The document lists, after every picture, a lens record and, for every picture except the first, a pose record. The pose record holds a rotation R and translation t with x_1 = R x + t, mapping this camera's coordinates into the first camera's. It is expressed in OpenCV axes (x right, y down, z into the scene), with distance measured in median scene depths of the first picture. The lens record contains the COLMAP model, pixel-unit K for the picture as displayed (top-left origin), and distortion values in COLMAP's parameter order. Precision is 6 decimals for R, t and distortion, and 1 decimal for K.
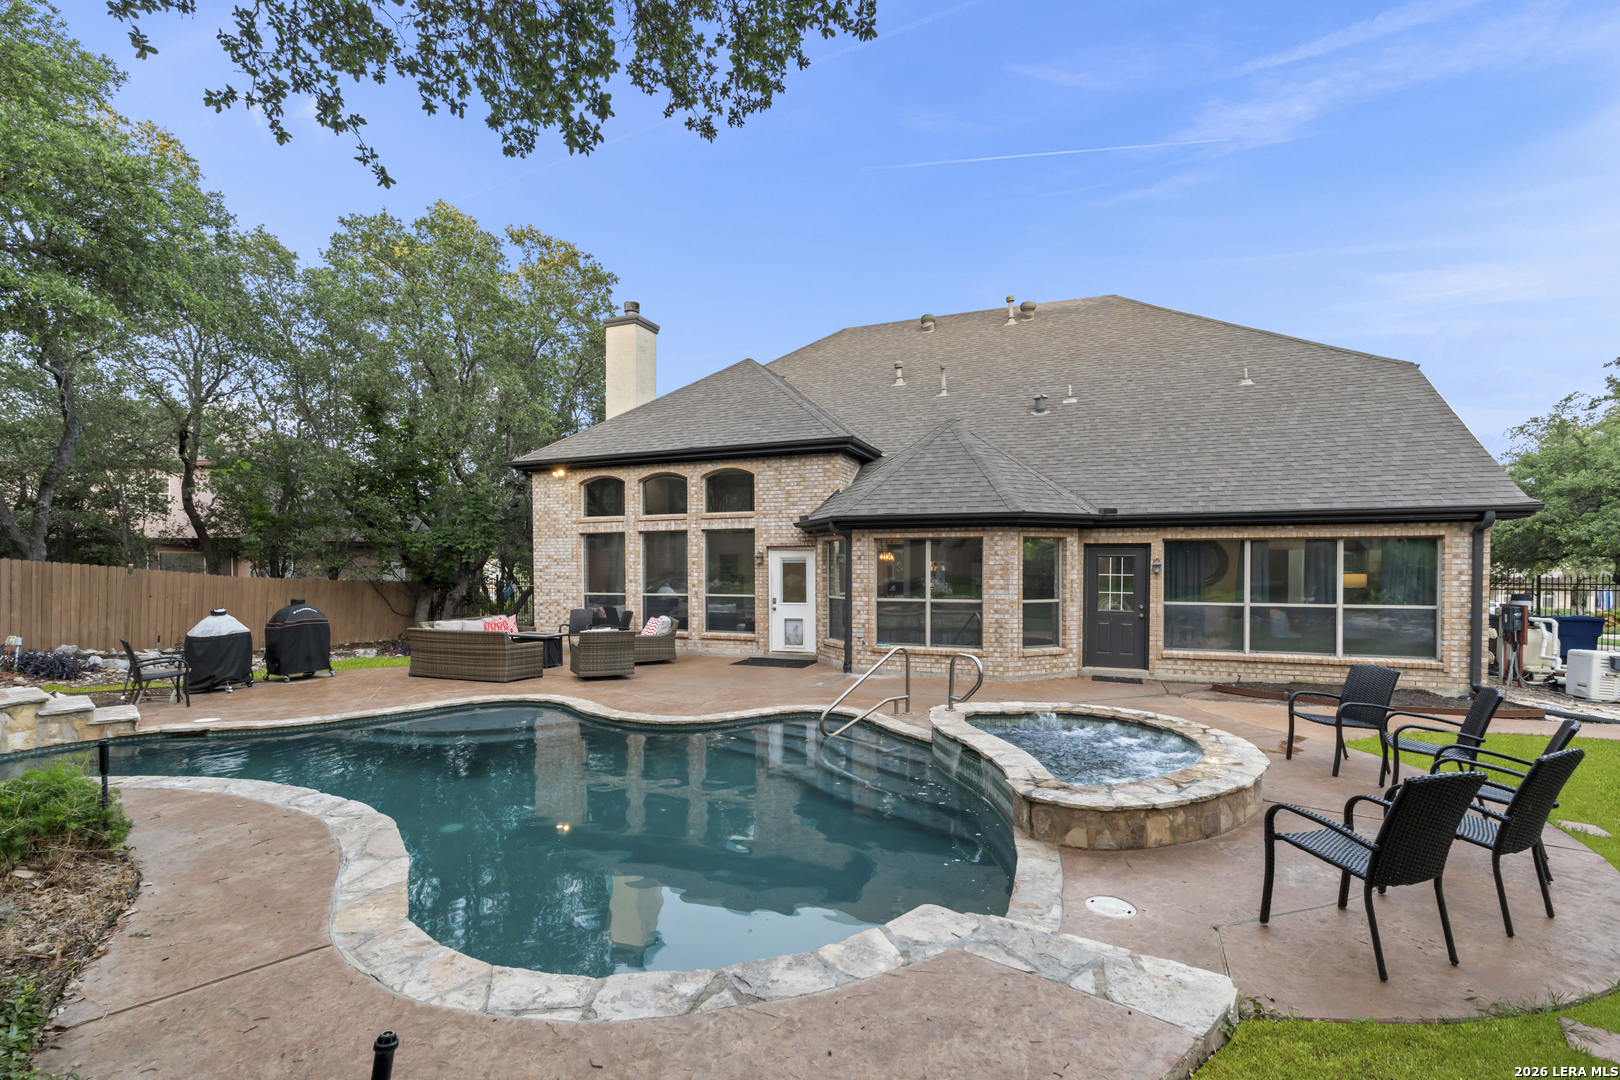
lens RADIAL K [[709.4, 0, 807.8], [0, 709.4, 556.7], [0, 0, 1]] dist [-0.003578, 0.000031]
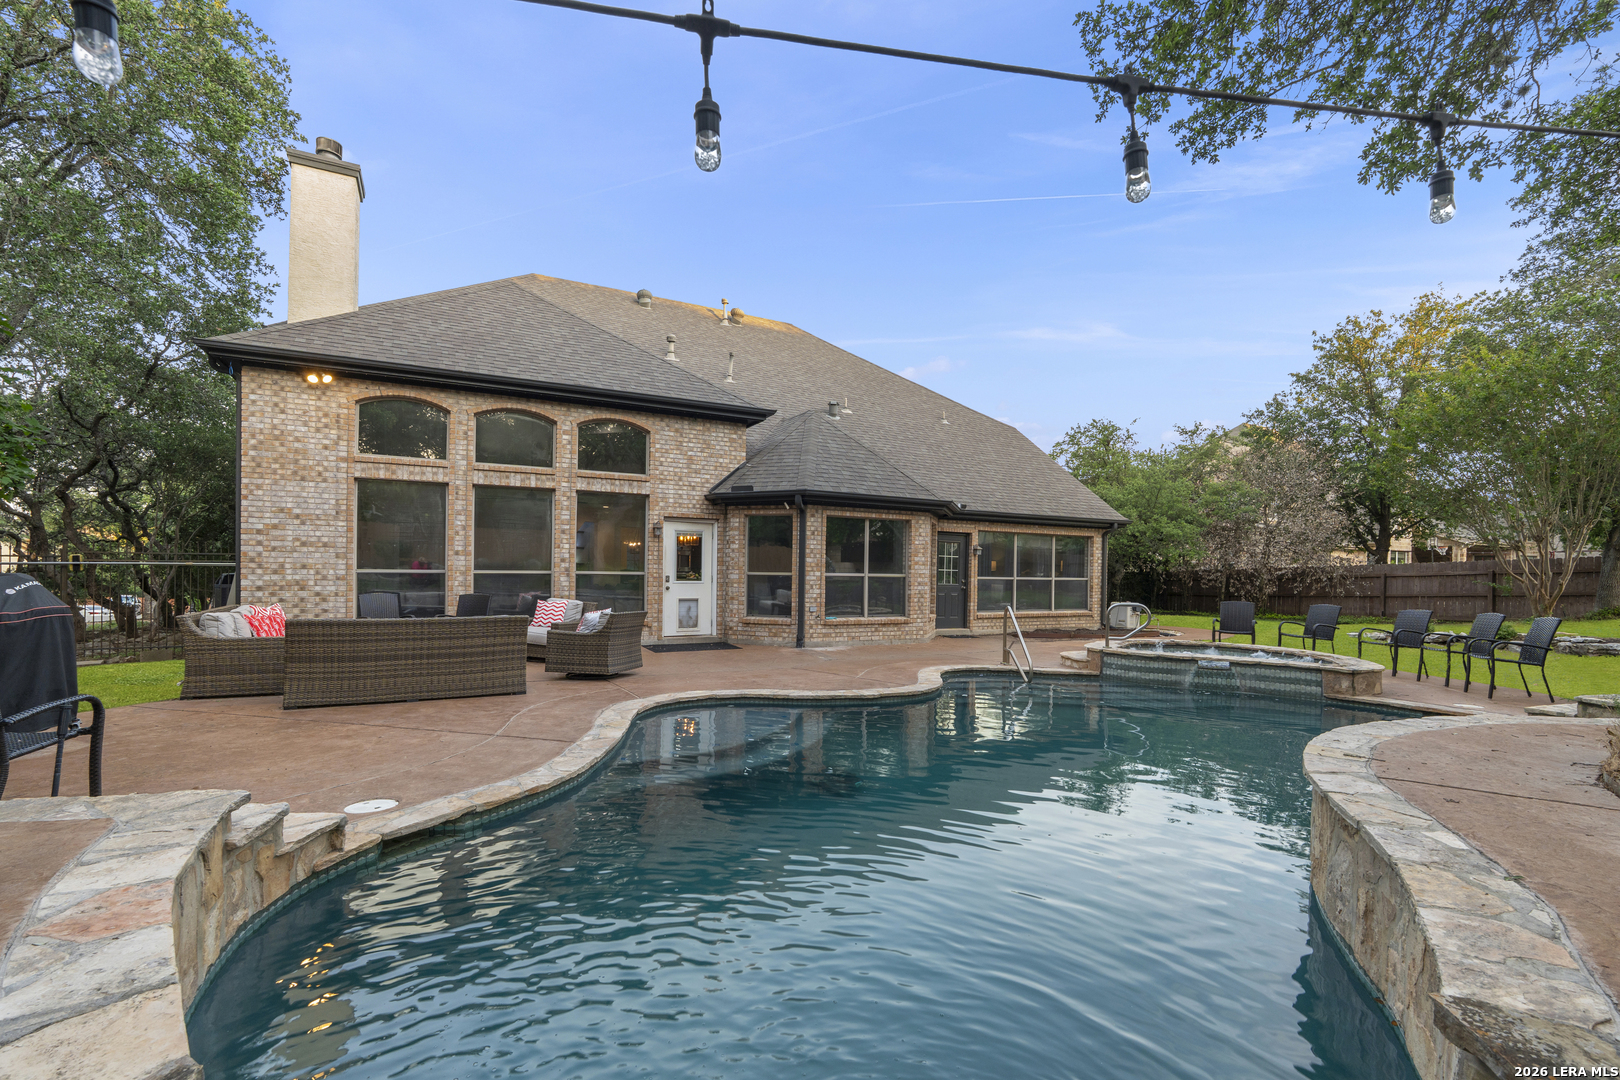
lens RADIAL K [[709.4, 0, 809.3], [0, 709.4, 555.0], [0, 0, 1]] dist [-0.003578, 0.000031]
pose [[0.655836, 0.028059, 0.754382, -0.591964], [-0.024731, 0.999571, -0.015679, 0.041586], [-0.754499, -0.008374, 0.656248, 0.287875]]
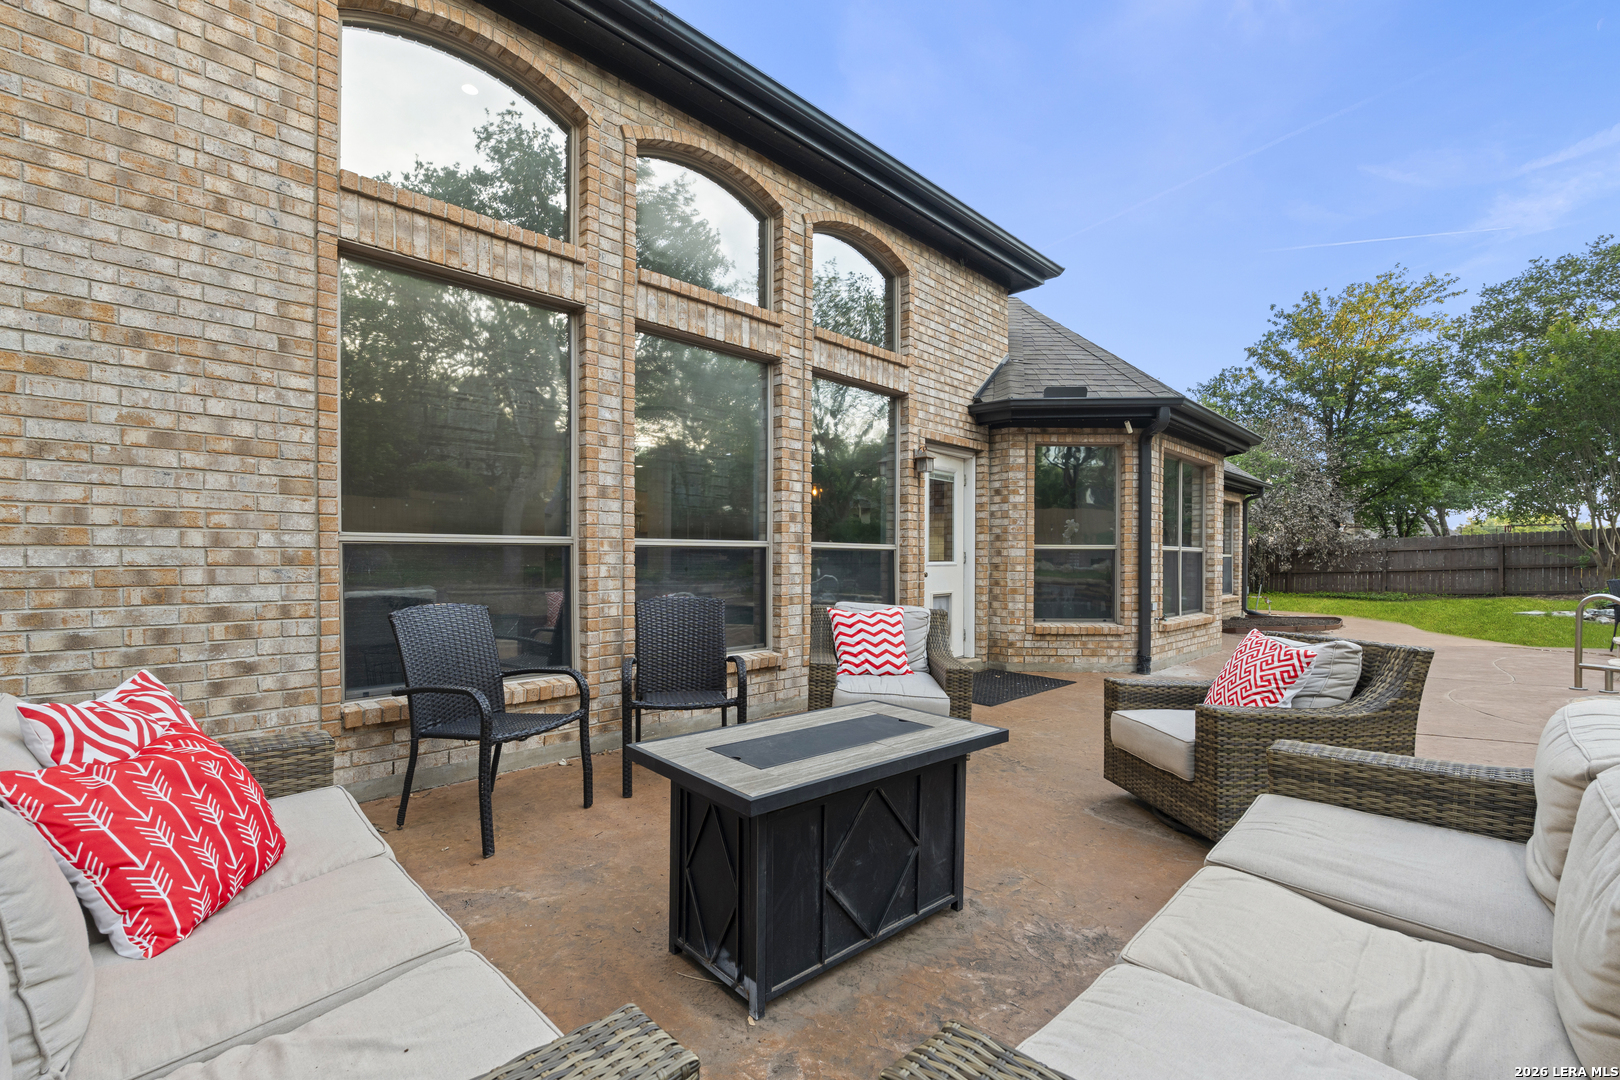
lens RADIAL K [[709.4, 0, 802.2], [0, 709.4, 549.6], [0, 0, 1]] dist [-0.003578, 0.000031]
pose [[0.396171, 0.013857, 0.918072, -0.502836], [-0.017532, 0.999818, -0.007526, 0.061220], [-0.918009, -0.013114, 0.396342, 0.878959]]
